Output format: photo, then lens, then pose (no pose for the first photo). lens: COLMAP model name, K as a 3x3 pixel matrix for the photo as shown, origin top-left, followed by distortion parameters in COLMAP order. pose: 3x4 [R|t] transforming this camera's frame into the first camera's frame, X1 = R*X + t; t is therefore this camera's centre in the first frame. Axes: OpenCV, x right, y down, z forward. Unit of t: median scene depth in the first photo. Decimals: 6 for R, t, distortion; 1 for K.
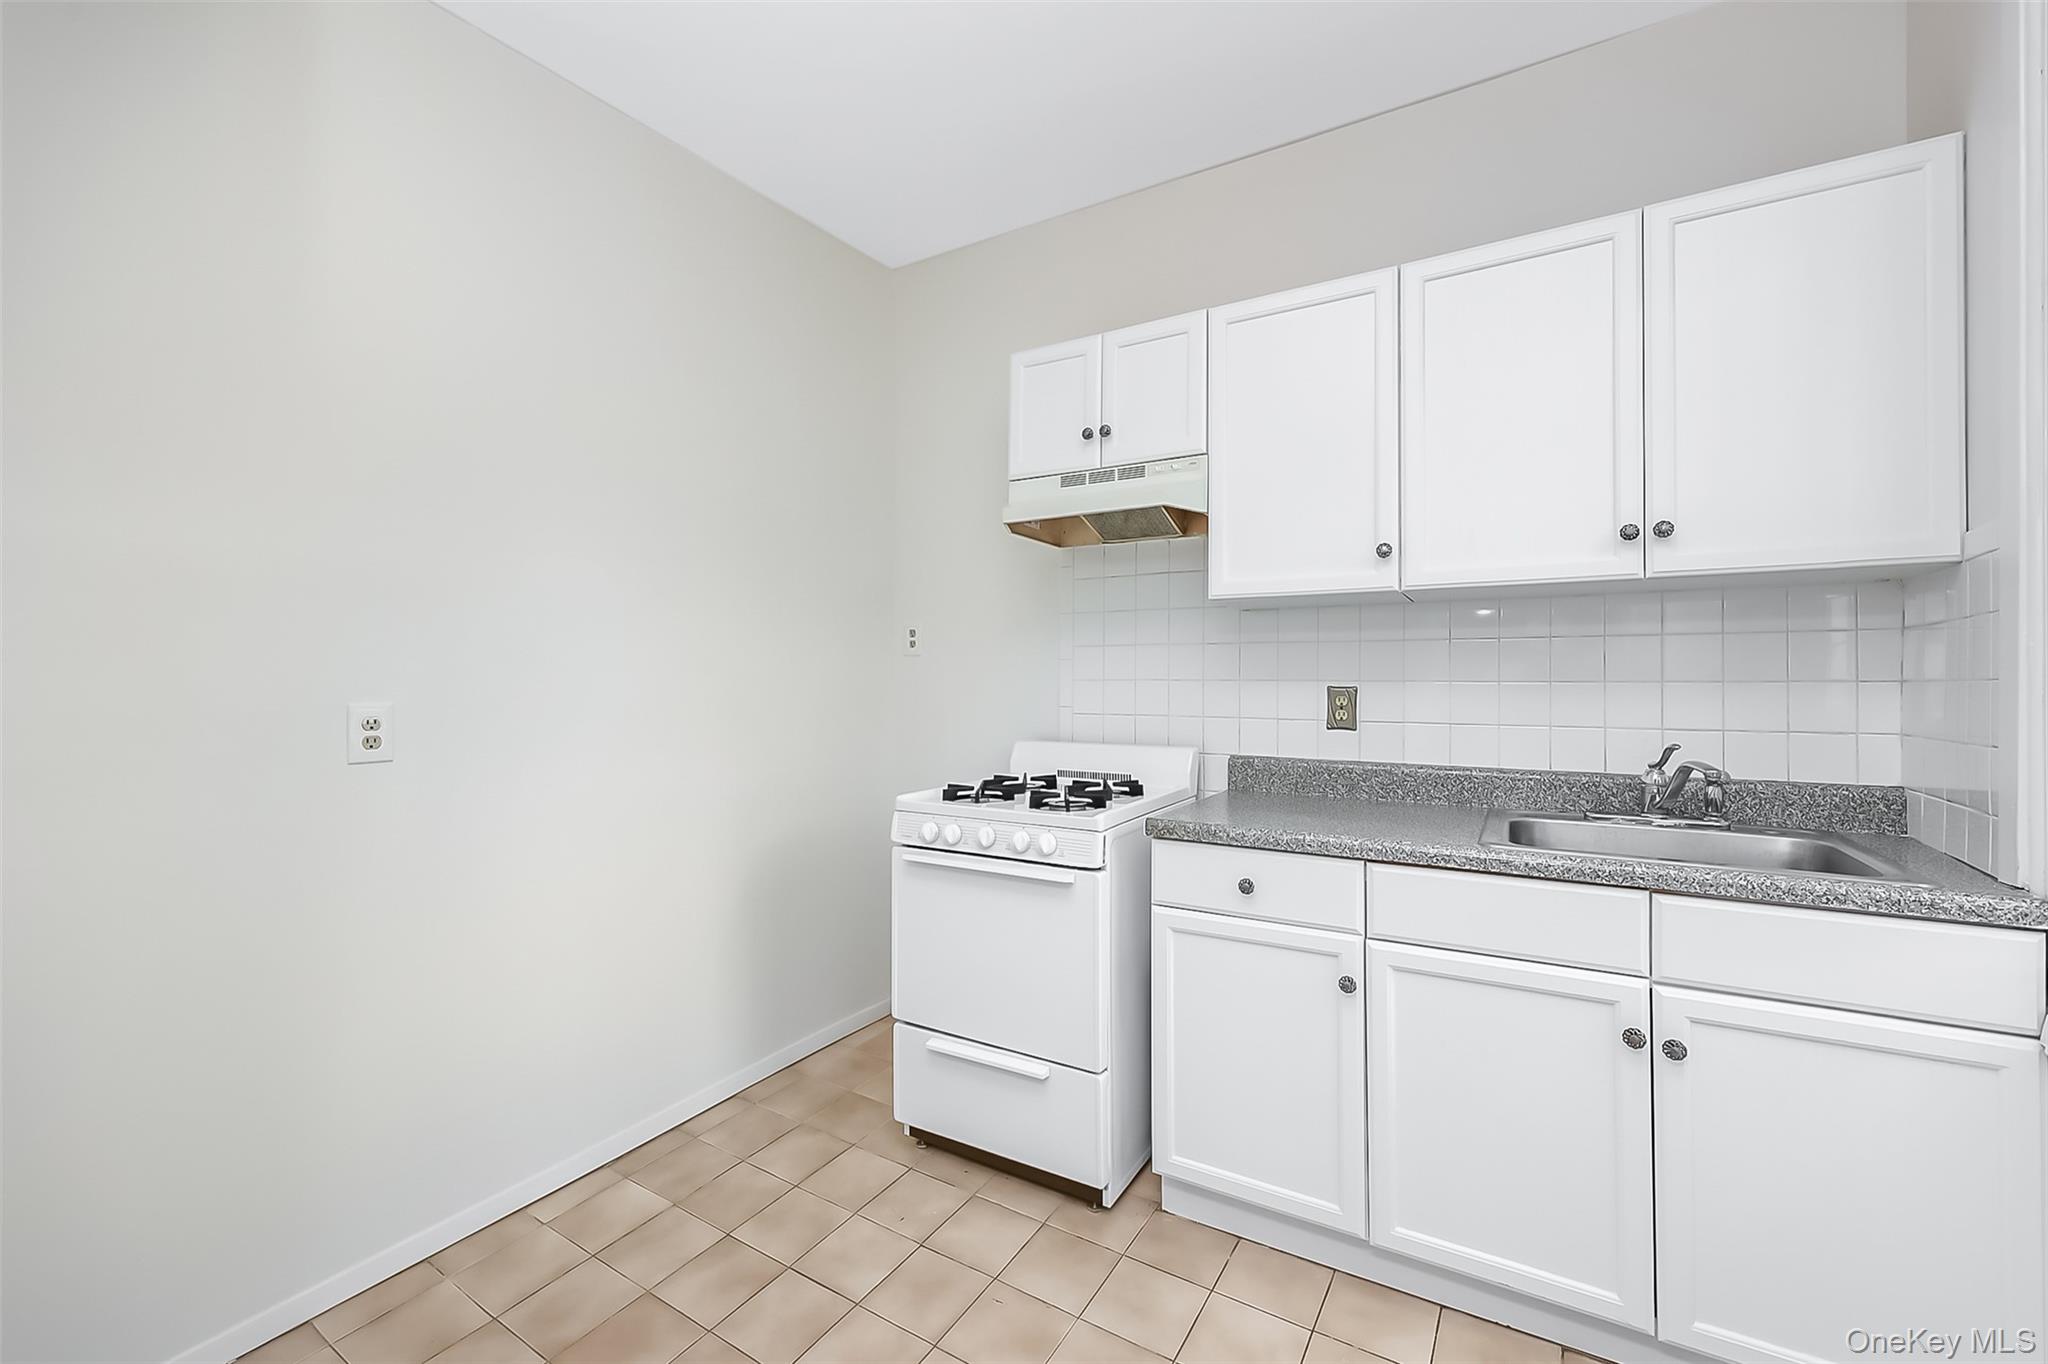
lens RADIAL K [[810.1, 0, 1051.3], [0, 810.1, 681.3], [0, 0, 1]] dist [-0.001323, 0.000016]
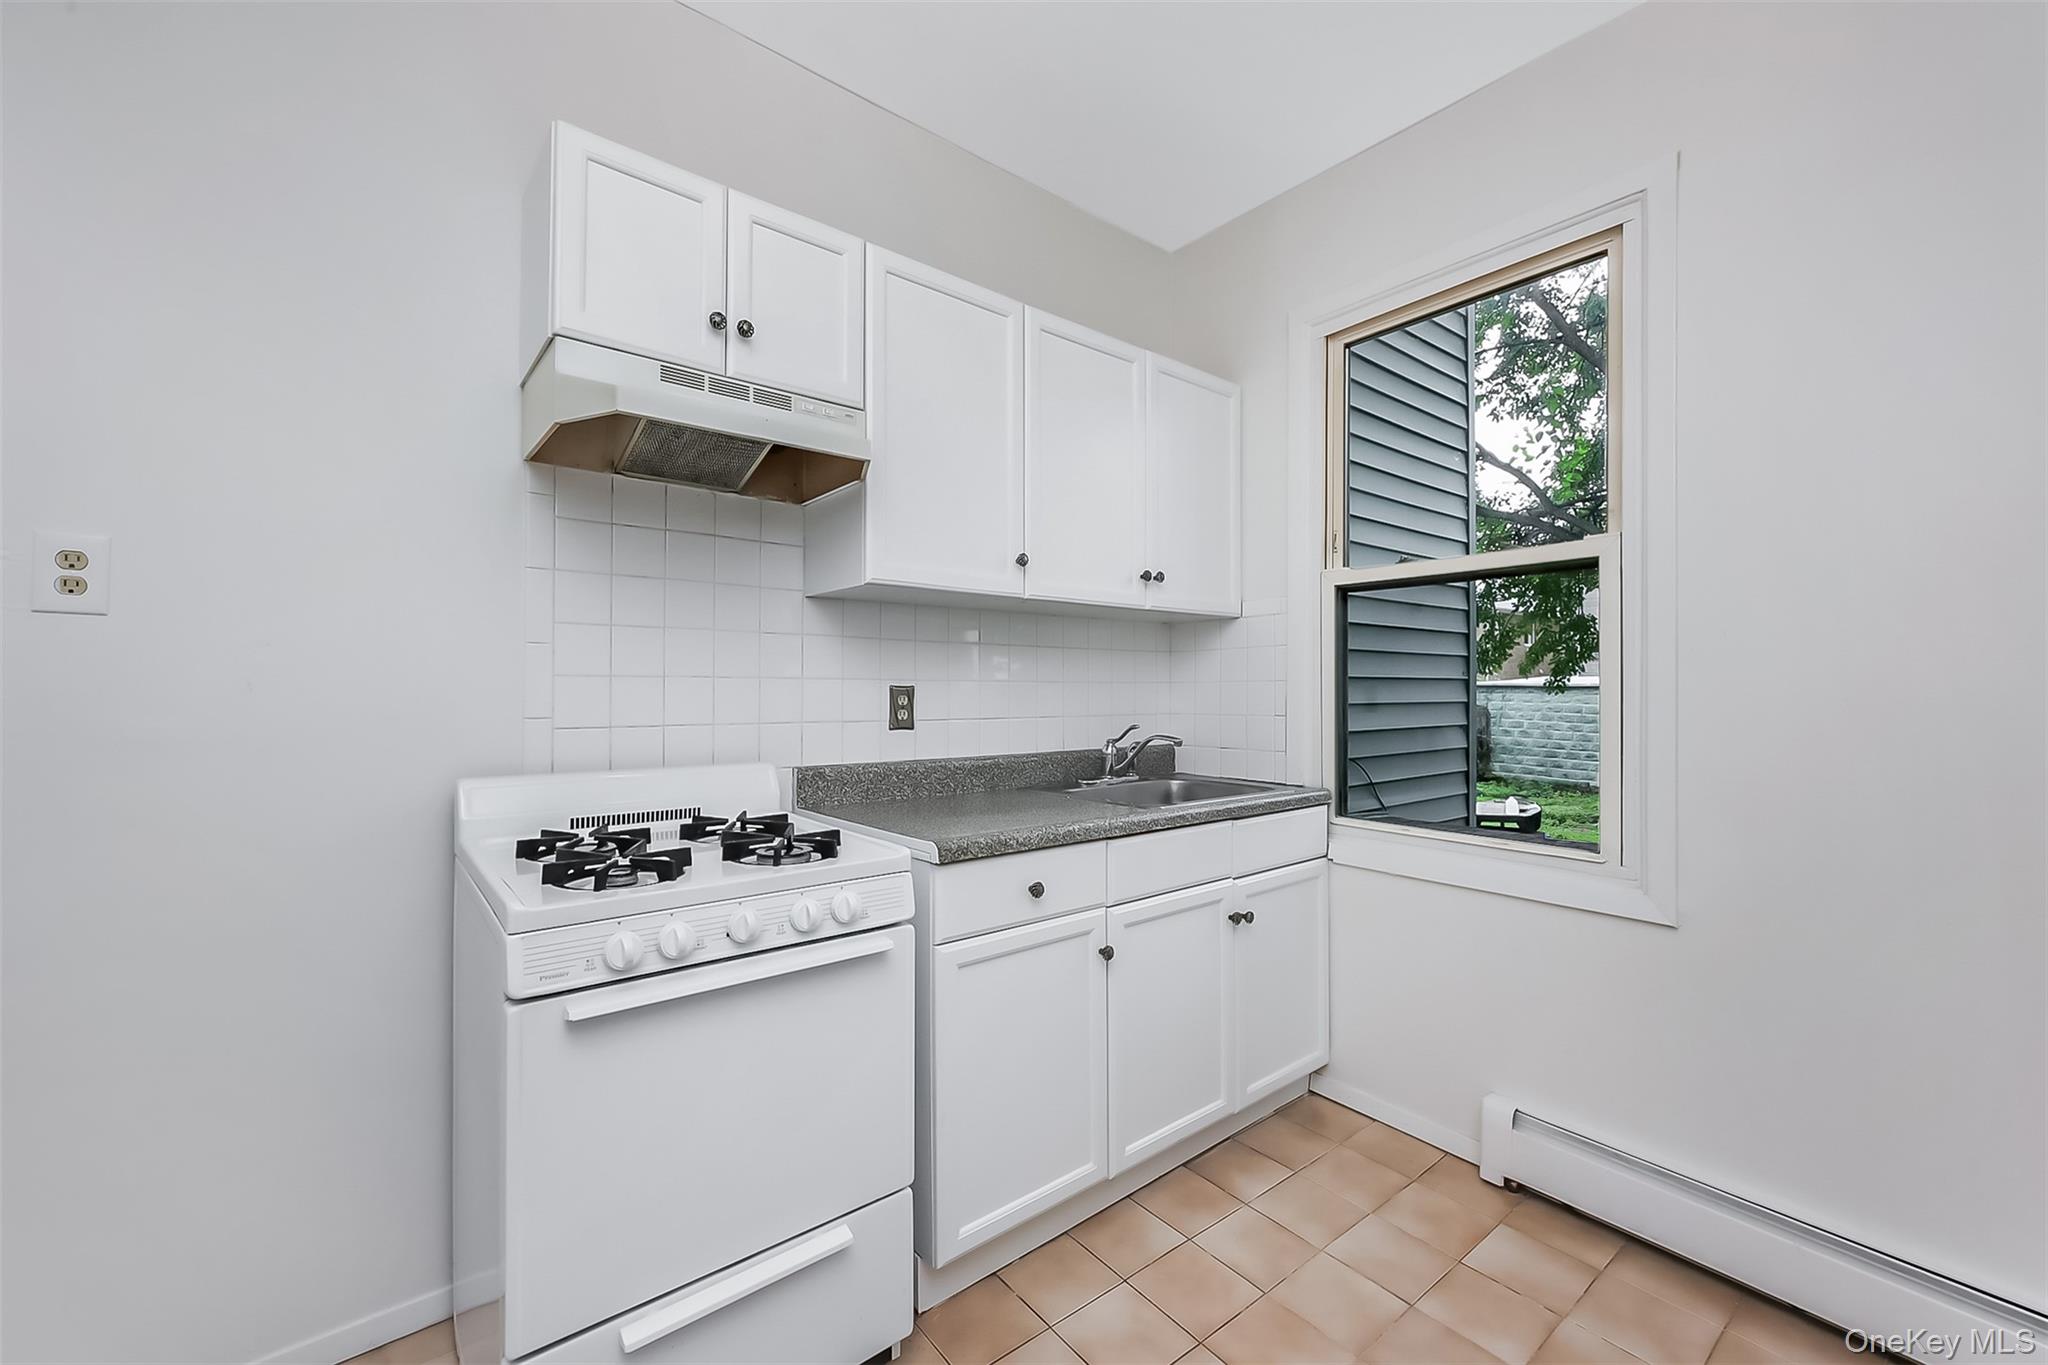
lens RADIAL K [[810.1, 0, 1051.3], [0, 810.1, 681.8], [0, 0, 1]] dist [-0.001323, 0.000016]
pose [[0.354926, 0.012207, 0.934815, -0.499990], [0.000971, 0.999909, -0.013426, 0.015029], [-0.934894, 0.005673, 0.354882, 0.484040]]
